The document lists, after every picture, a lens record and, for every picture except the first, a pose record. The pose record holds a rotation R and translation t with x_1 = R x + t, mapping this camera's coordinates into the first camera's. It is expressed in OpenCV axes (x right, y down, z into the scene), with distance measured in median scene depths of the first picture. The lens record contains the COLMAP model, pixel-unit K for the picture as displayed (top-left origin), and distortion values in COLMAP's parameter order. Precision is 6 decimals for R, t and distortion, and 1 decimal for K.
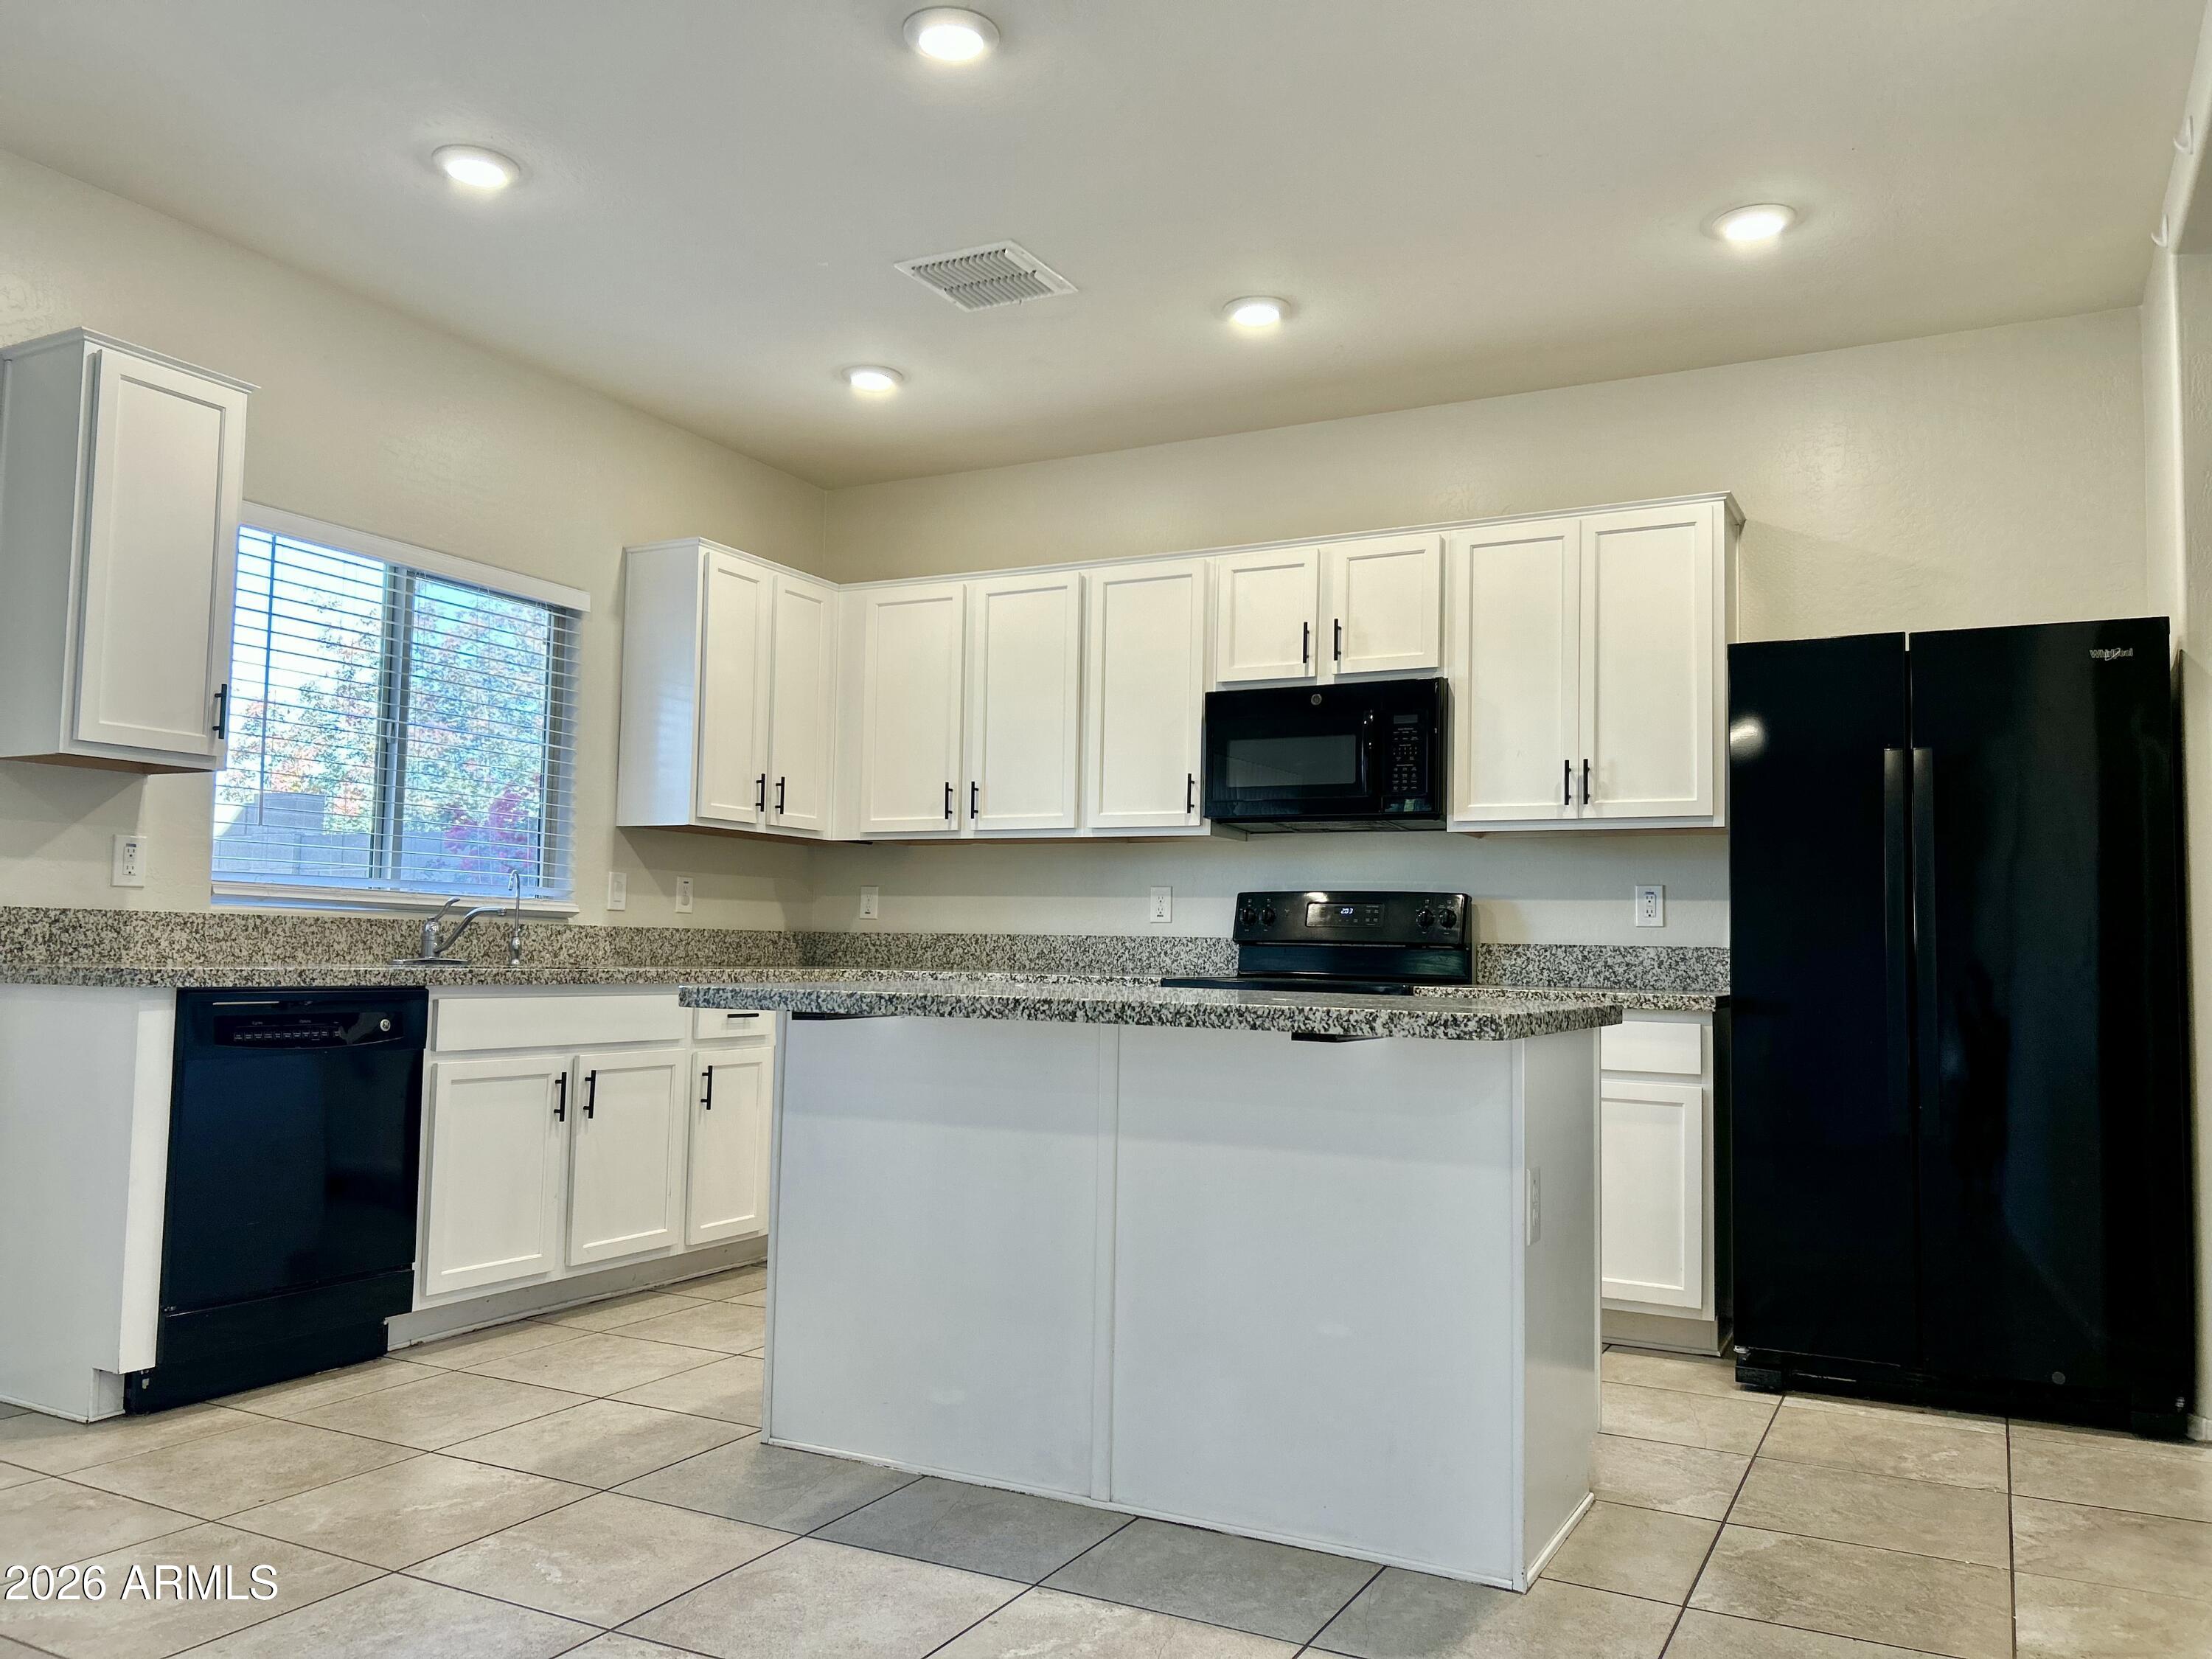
lens RADIAL K [[1644.1, 0, 1097.5], [0, 1644.1, 839.4], [0, 0, 1]] dist [0.069341, -0.008897]
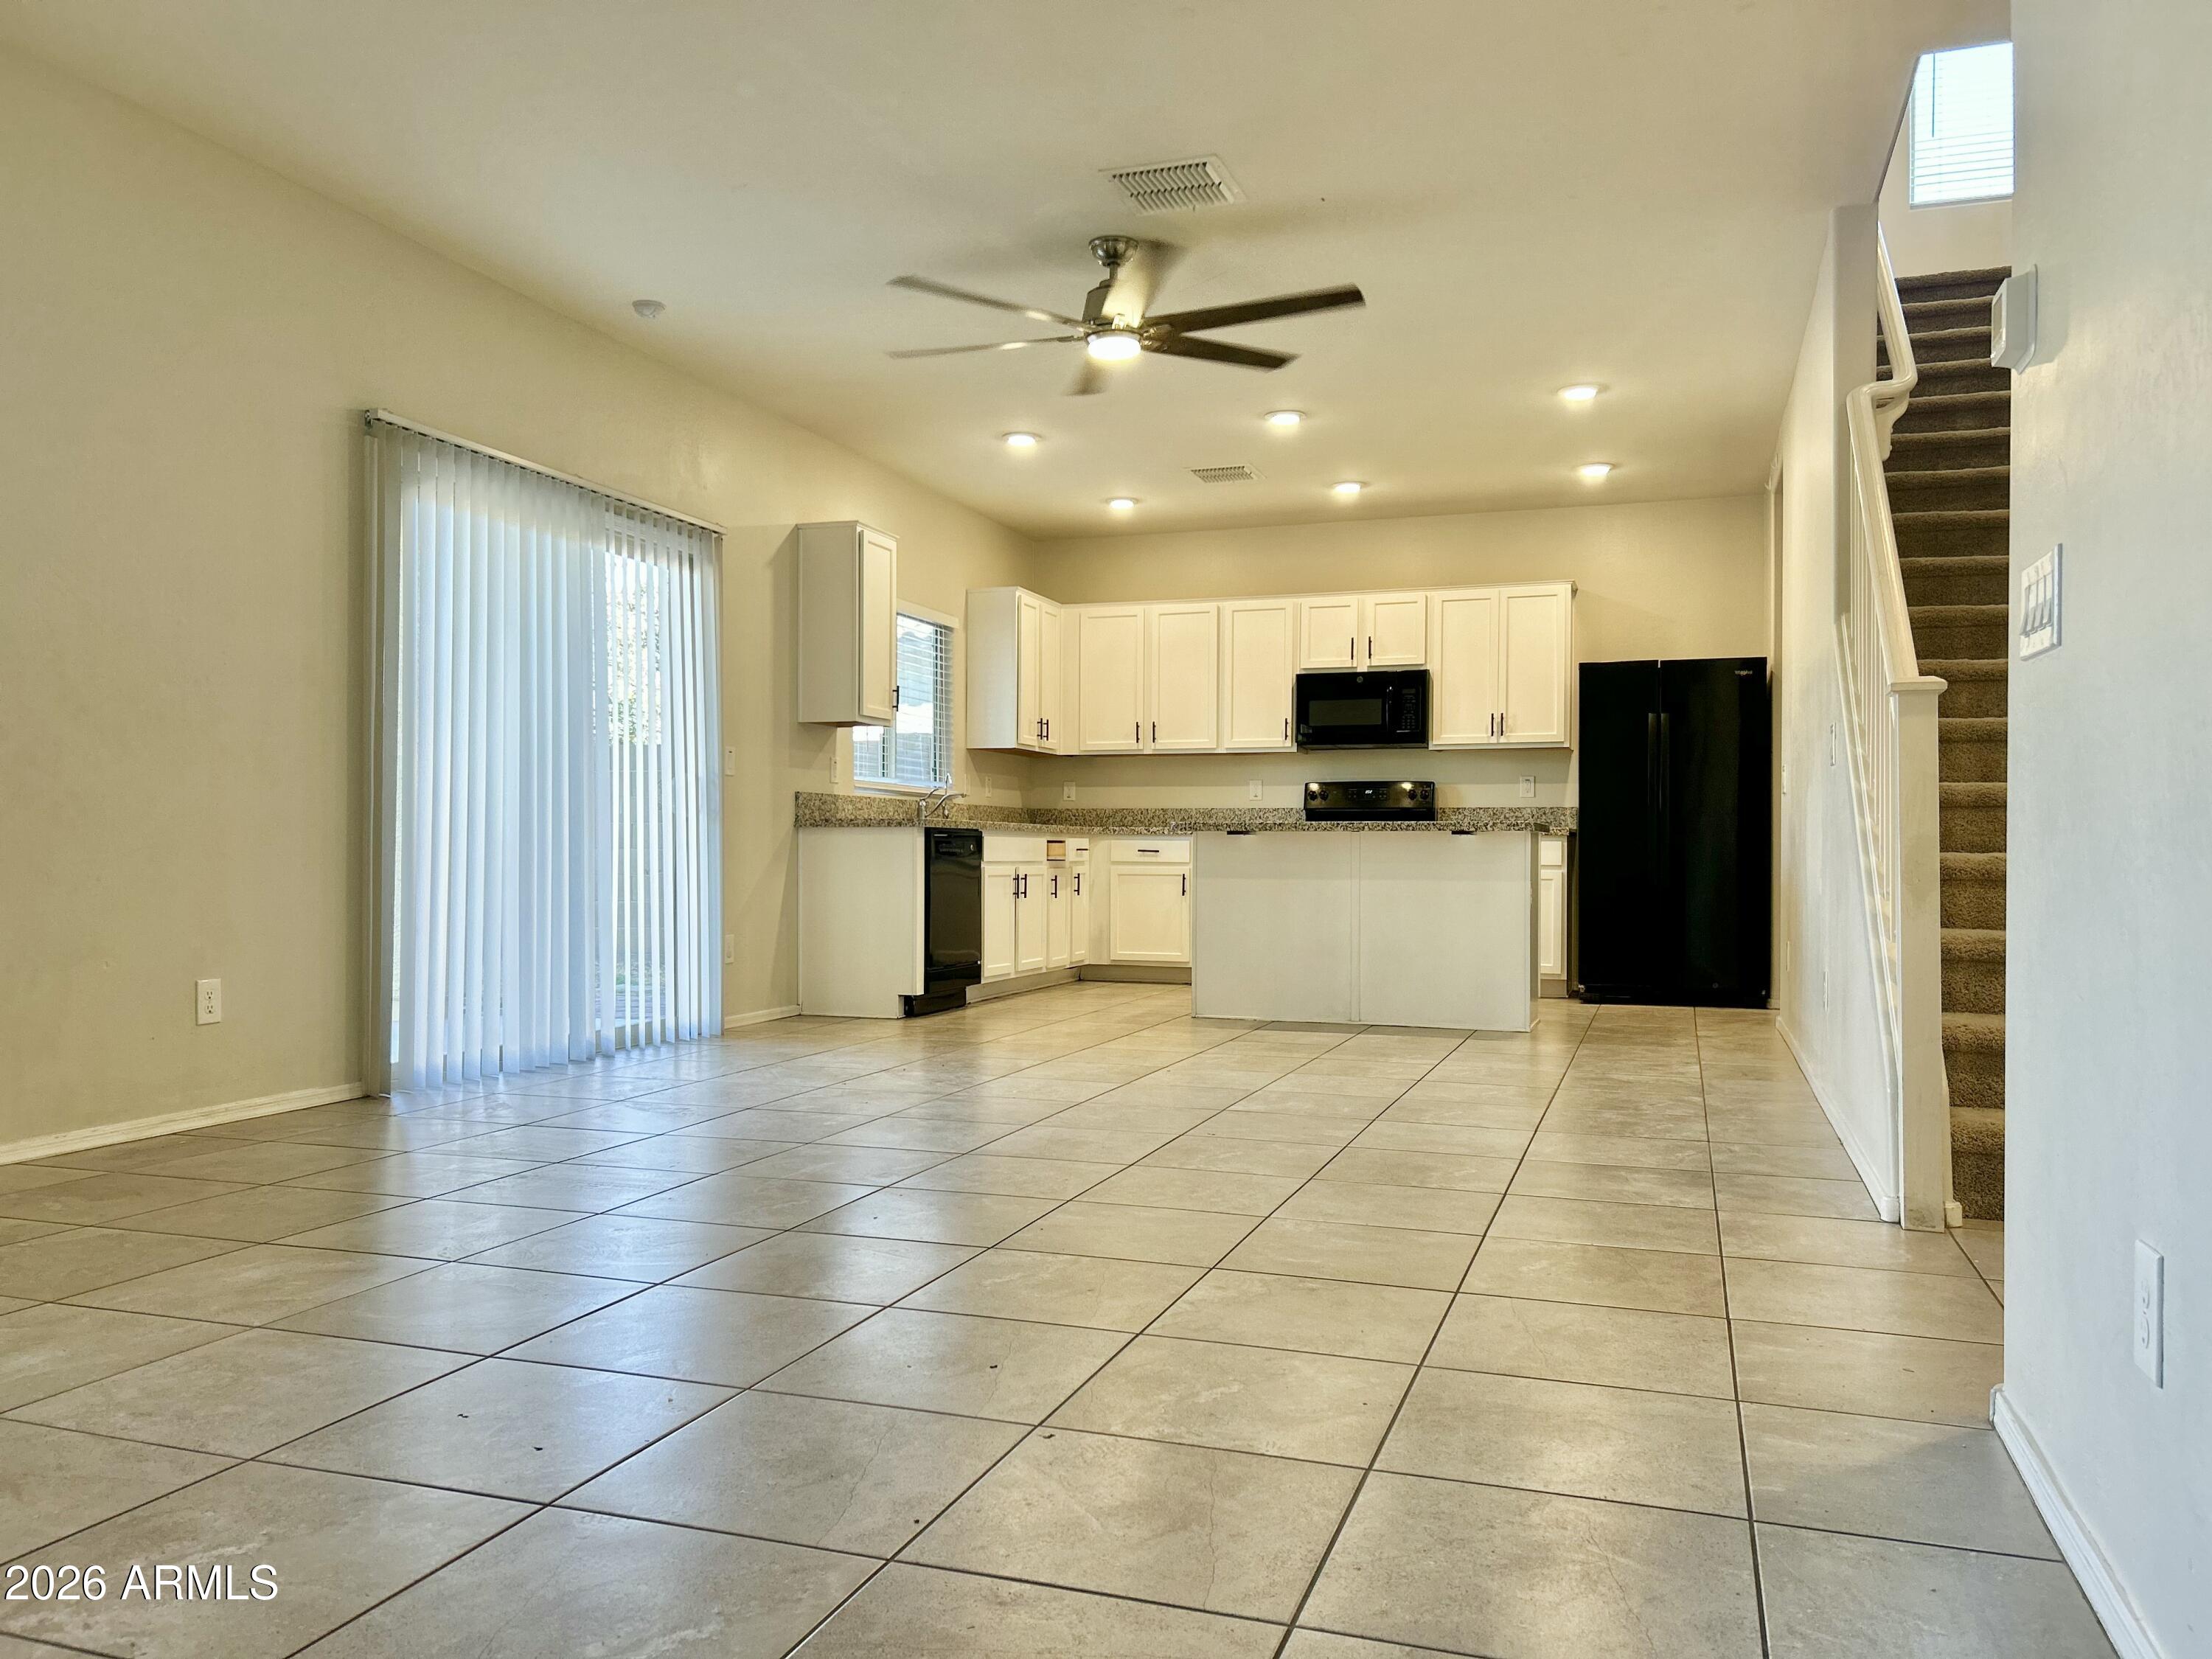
lens RADIAL K [[1670.5, 0, 1106.0], [0, 1670.5, 829.5], [0, 0, 1]] dist [0.184666, -0.000922]
pose [[0.987171, -0.013609, 0.159086, -0.468834], [0.004495, 0.998335, 0.057513, -0.025881], [-0.159604, -0.056060, 0.985588, -0.874588]]
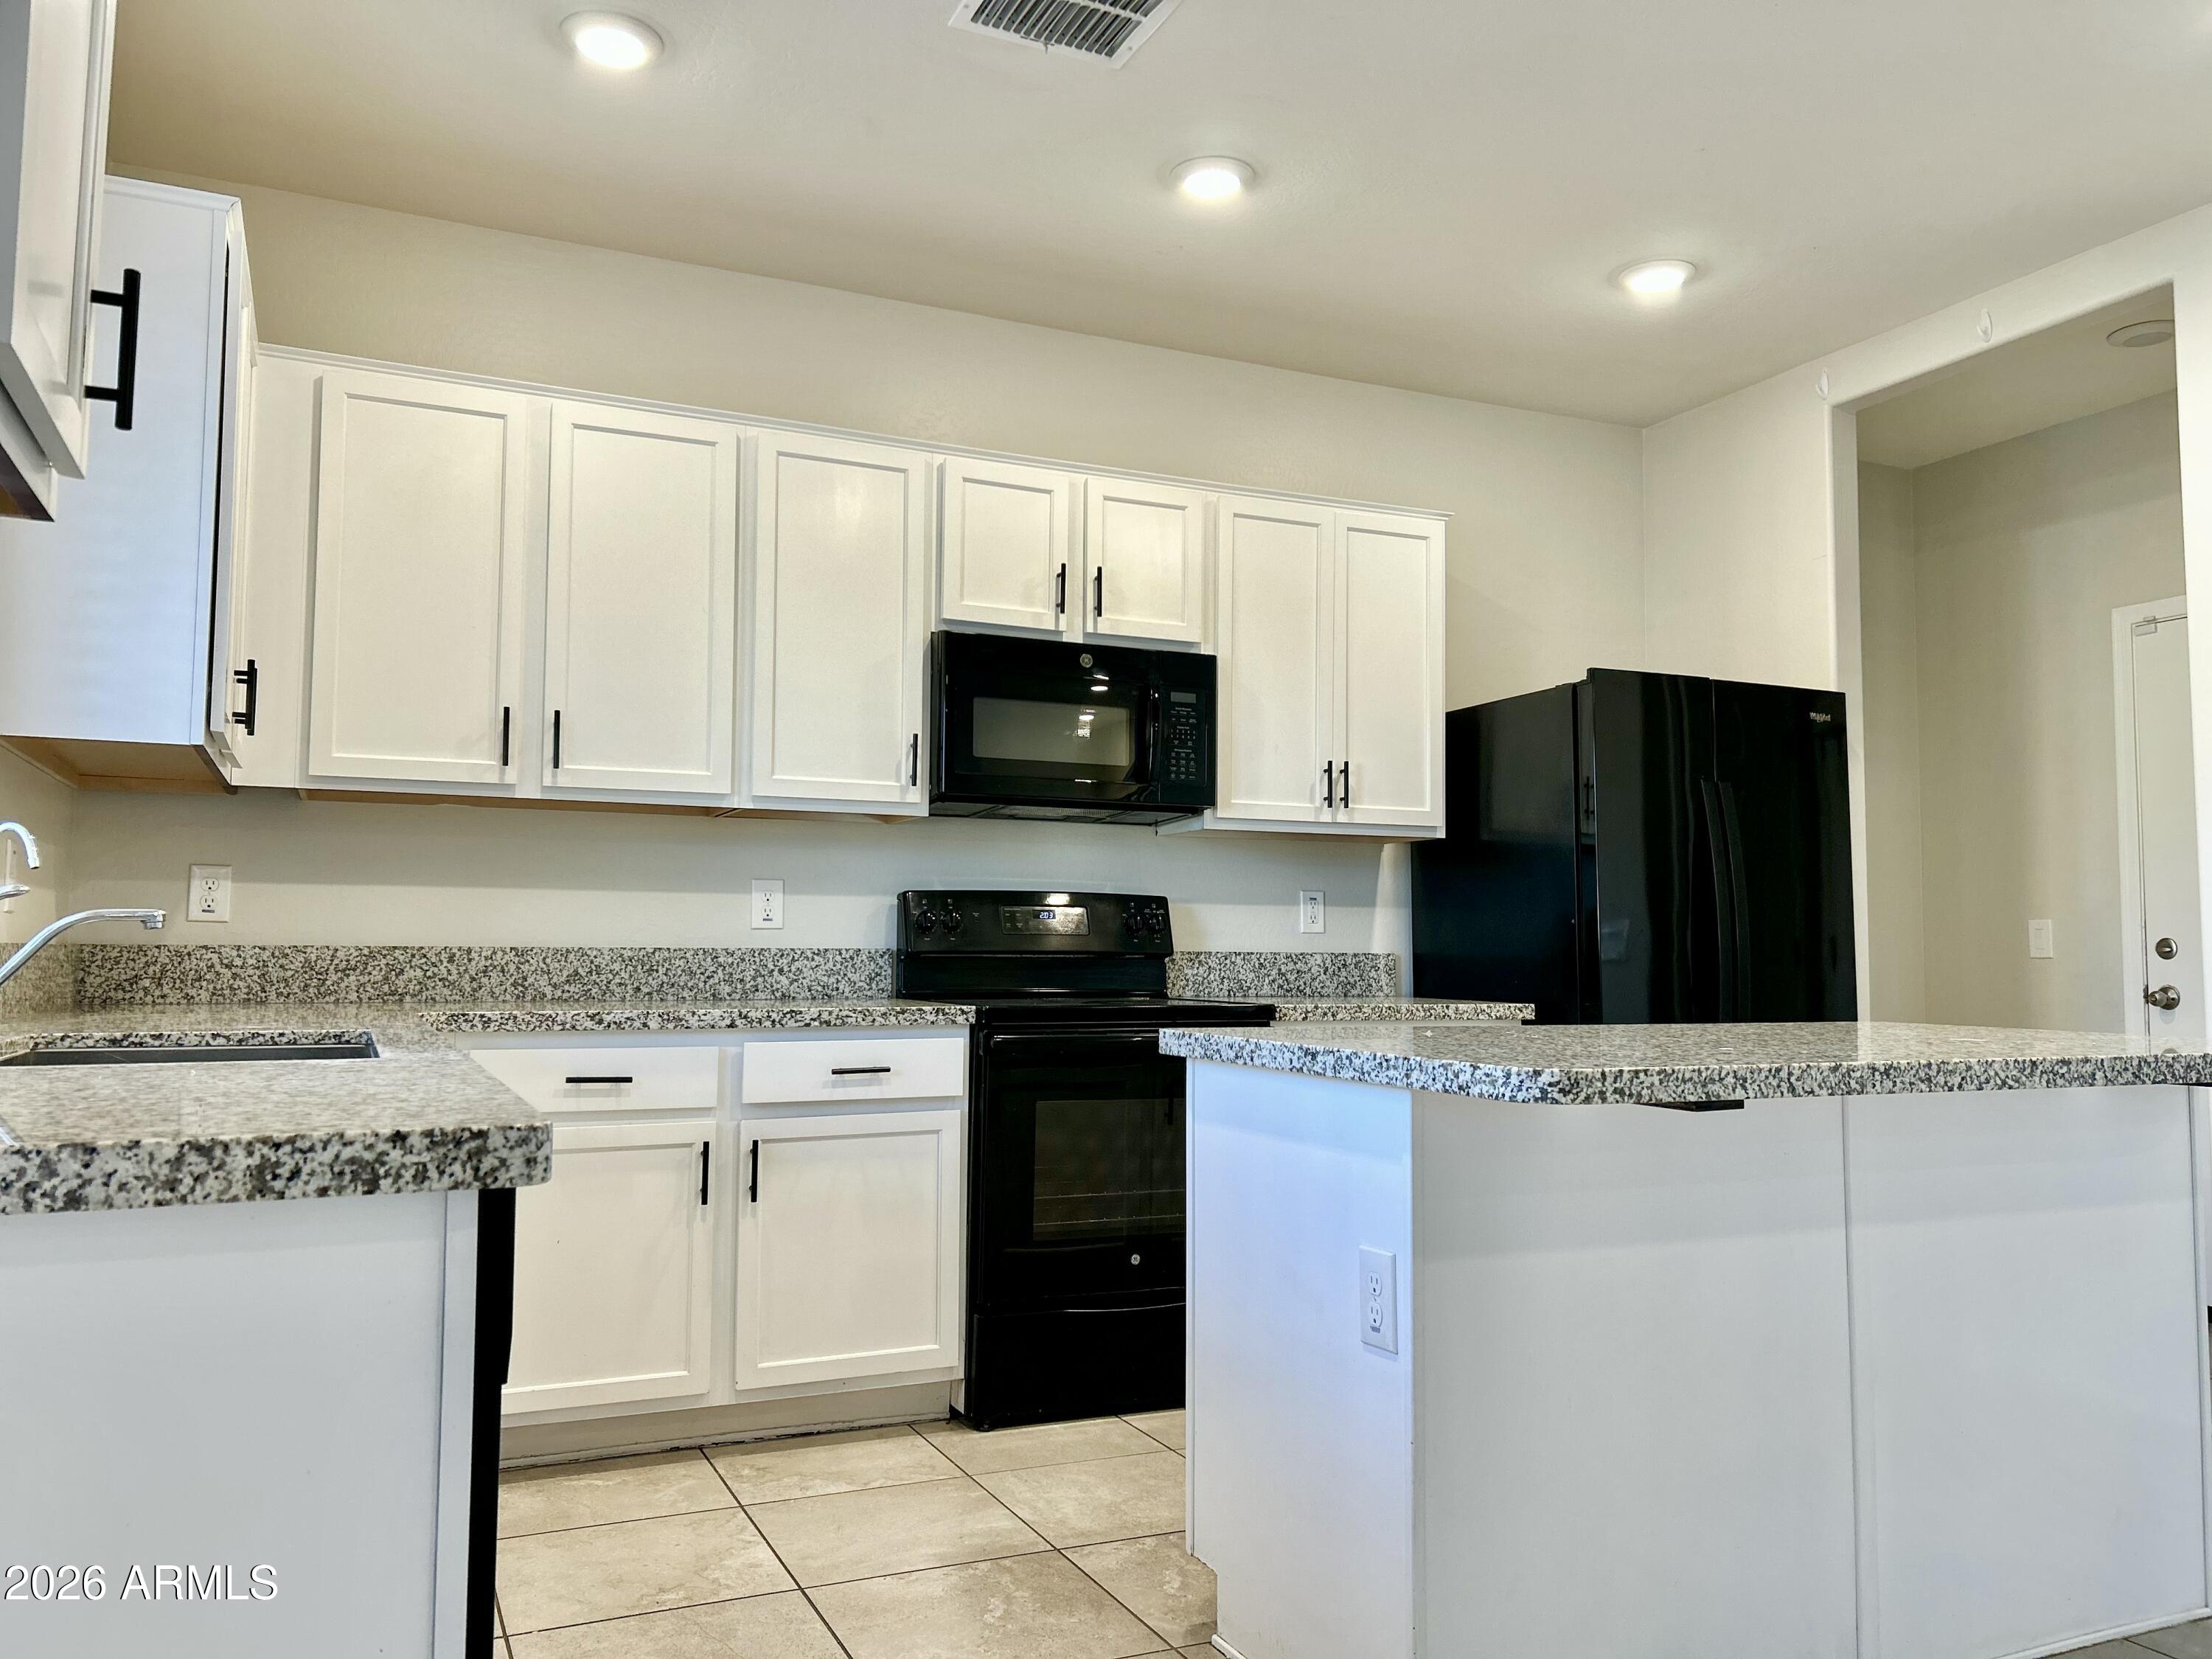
lens RADIAL K [[1644.1, 0, 1097.5], [0, 1644.1, 839.4], [0, 0, 1]] dist [0.069341, -0.008897]
pose [[0.605438, 0.037948, 0.794987, -0.521399], [-0.046734, 0.998834, -0.012088, 0.014389], [-0.794519, -0.029835, 0.606506, 0.497254]]
